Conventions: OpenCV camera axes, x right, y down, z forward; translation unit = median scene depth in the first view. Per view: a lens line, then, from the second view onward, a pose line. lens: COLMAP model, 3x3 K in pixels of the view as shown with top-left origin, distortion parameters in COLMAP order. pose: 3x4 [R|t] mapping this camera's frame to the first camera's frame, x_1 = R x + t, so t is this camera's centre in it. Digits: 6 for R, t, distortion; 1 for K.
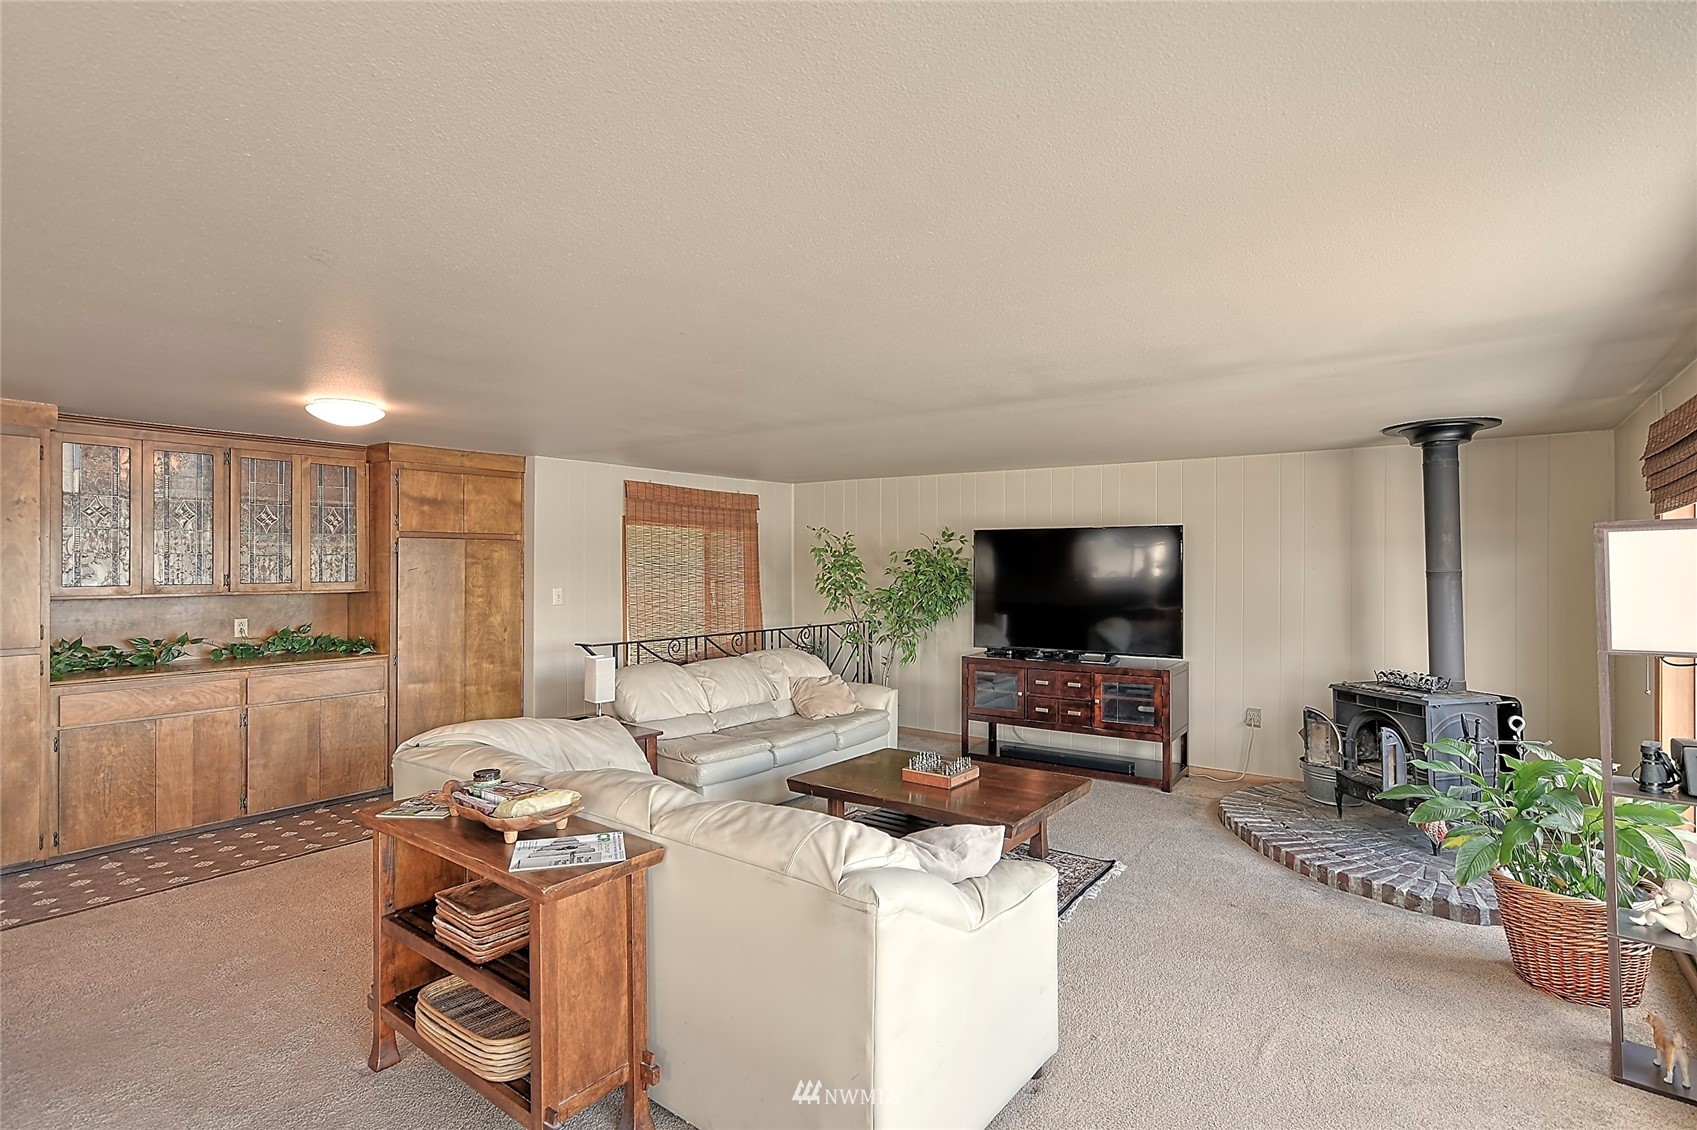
lens RADIAL K [[797.9, 0, 848.8], [0, 797.9, 558.1], [0, 0, 1]] dist [-0.001812, -0.000383]
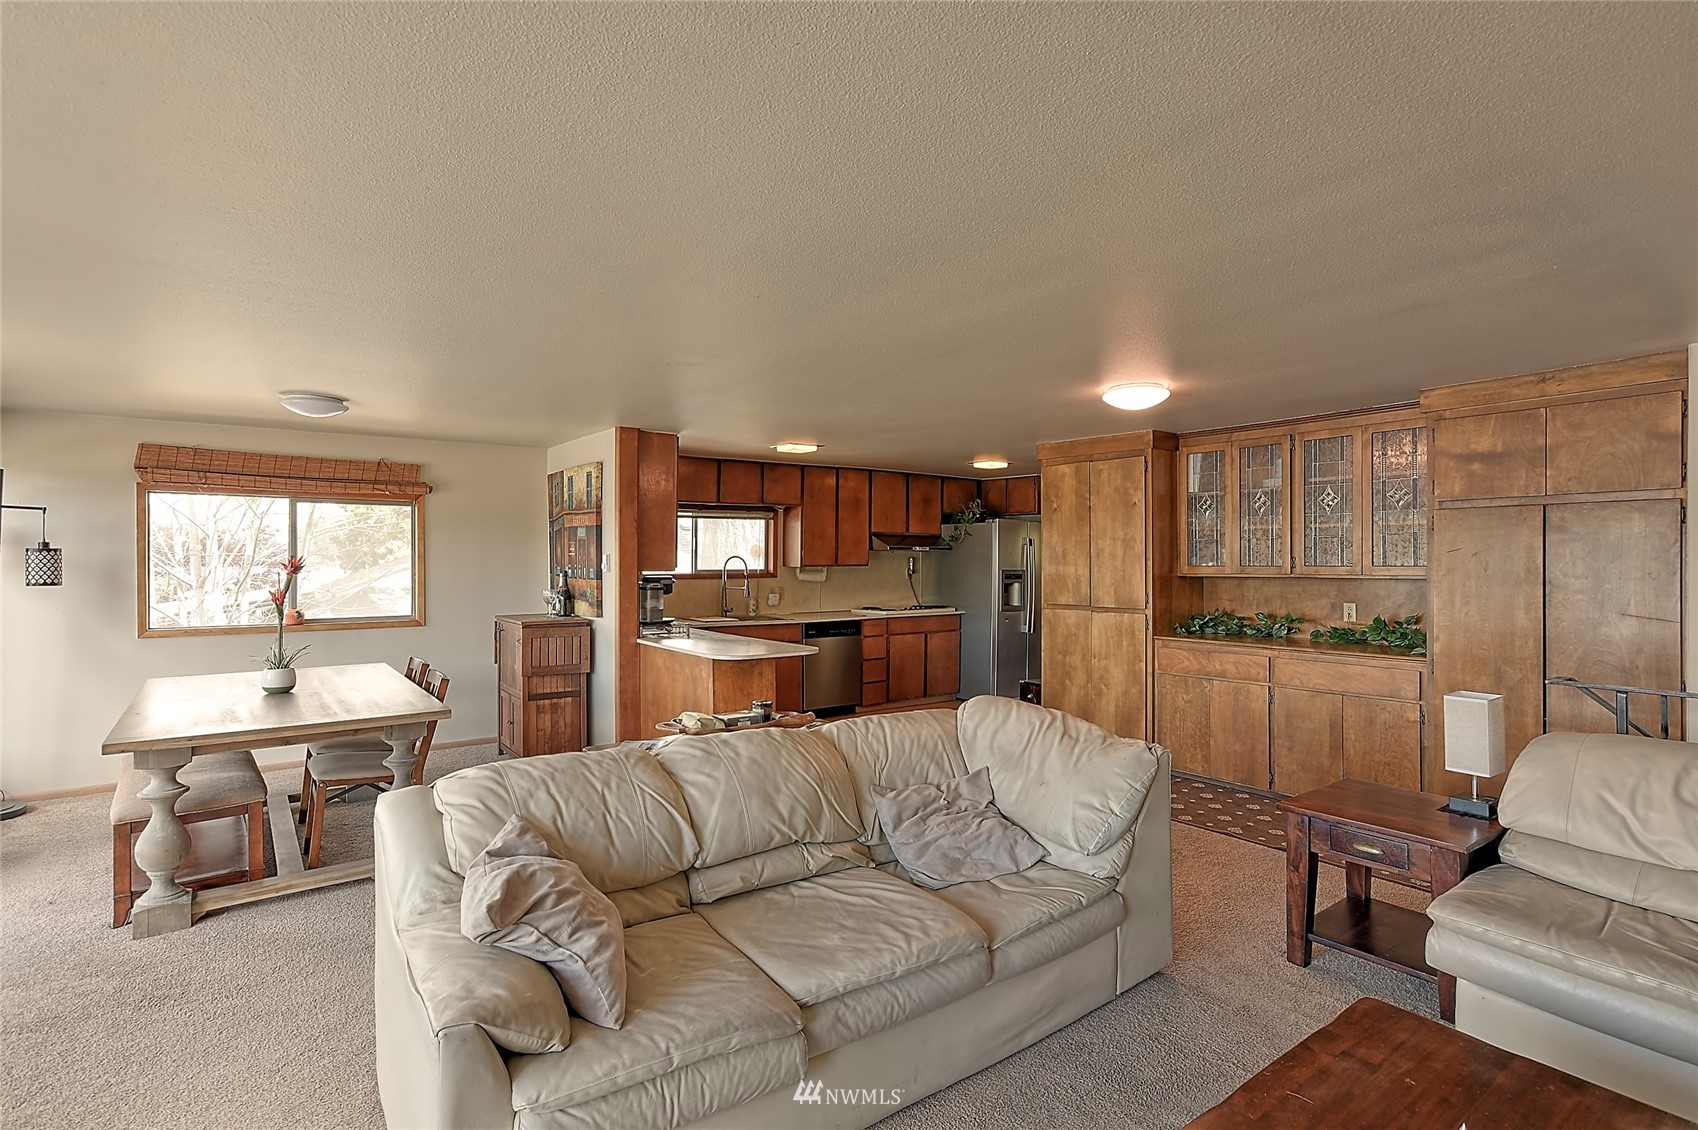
lens RADIAL K [[840.2, 0, 871.2], [0, 840.2, 564.1], [0, 0, 1]] dist [-0.010485, 0.018191]
pose [[-0.257737, 0.004491, -0.966205, 0.435505], [0.009472, 0.999953, 0.002121, 0.023896], [0.966169, -0.008605, -0.257767, 0.807545]]
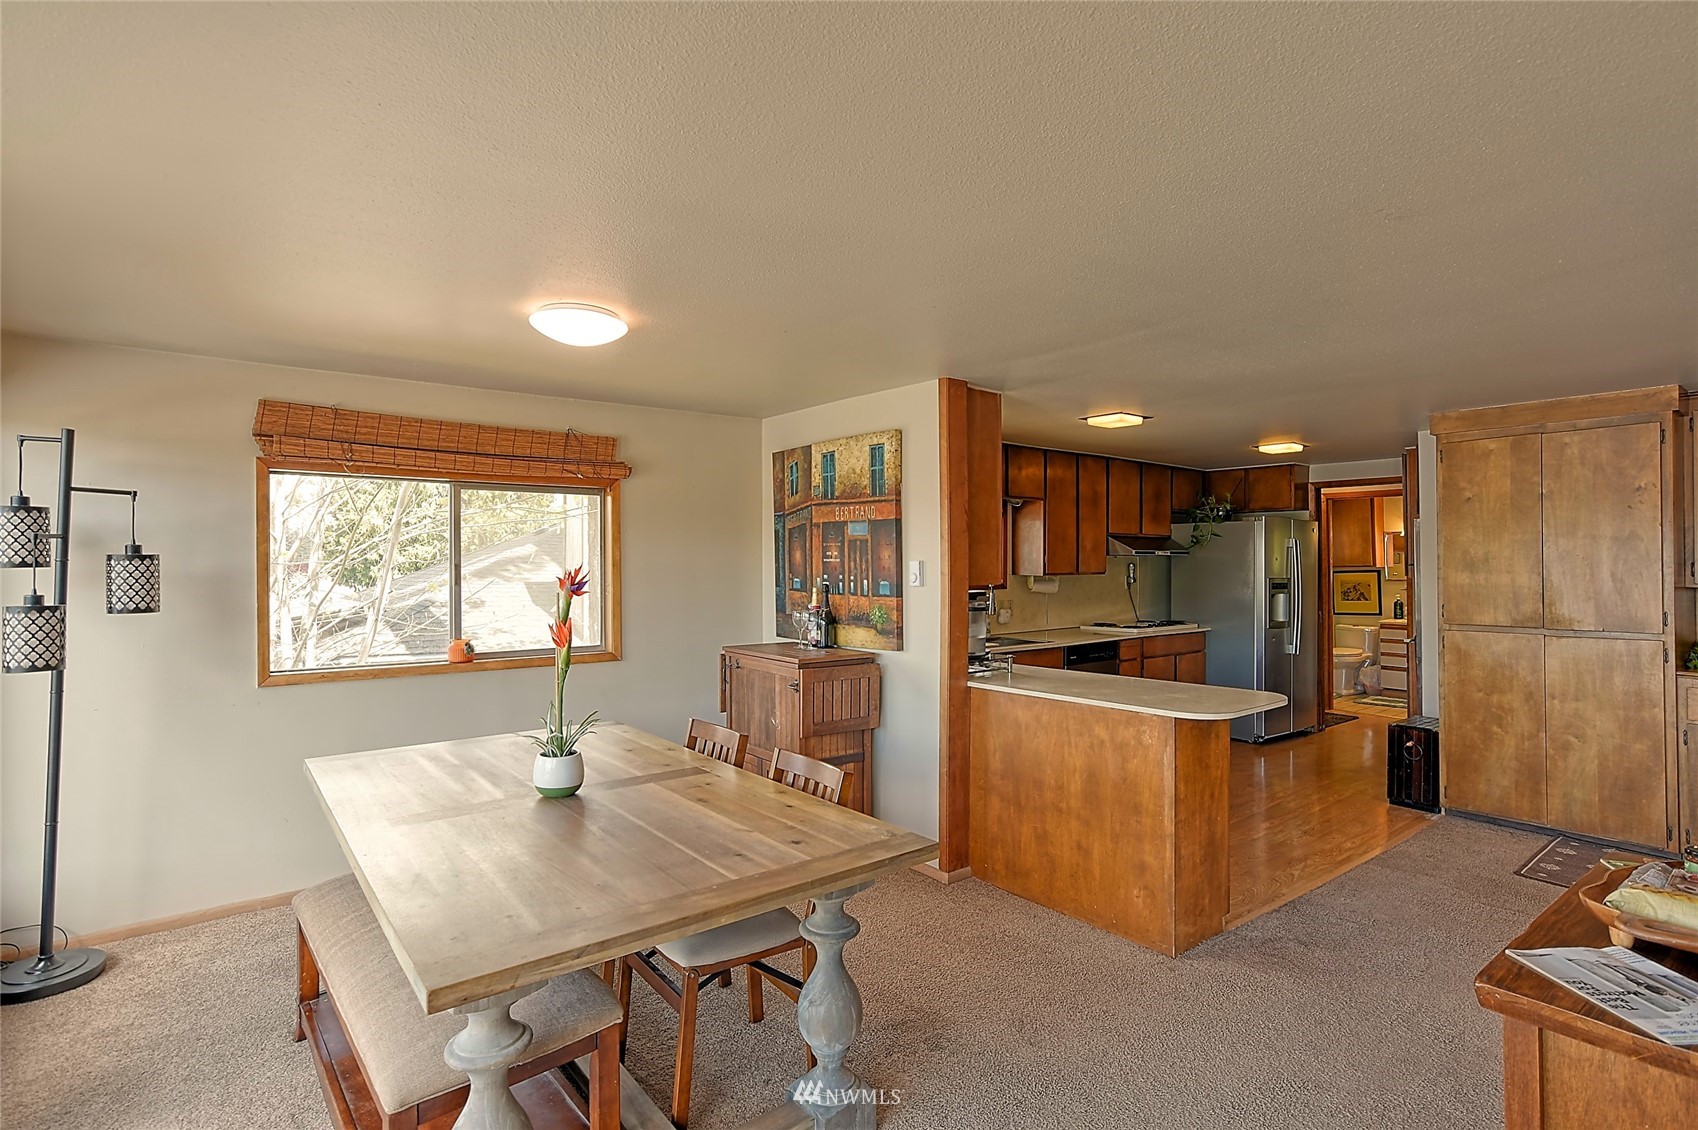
lens RADIAL K [[822.9, 0, 865.7], [0, 822.9, 565.7], [0, 0, 1]] dist [-0.038452, 0.028531]
pose [[-0.233448, 0.001188, -0.972368, 0.171416], [0.013287, 0.999910, -0.001968, 0.014348], [0.972278, -0.013379, -0.233443, 0.243570]]
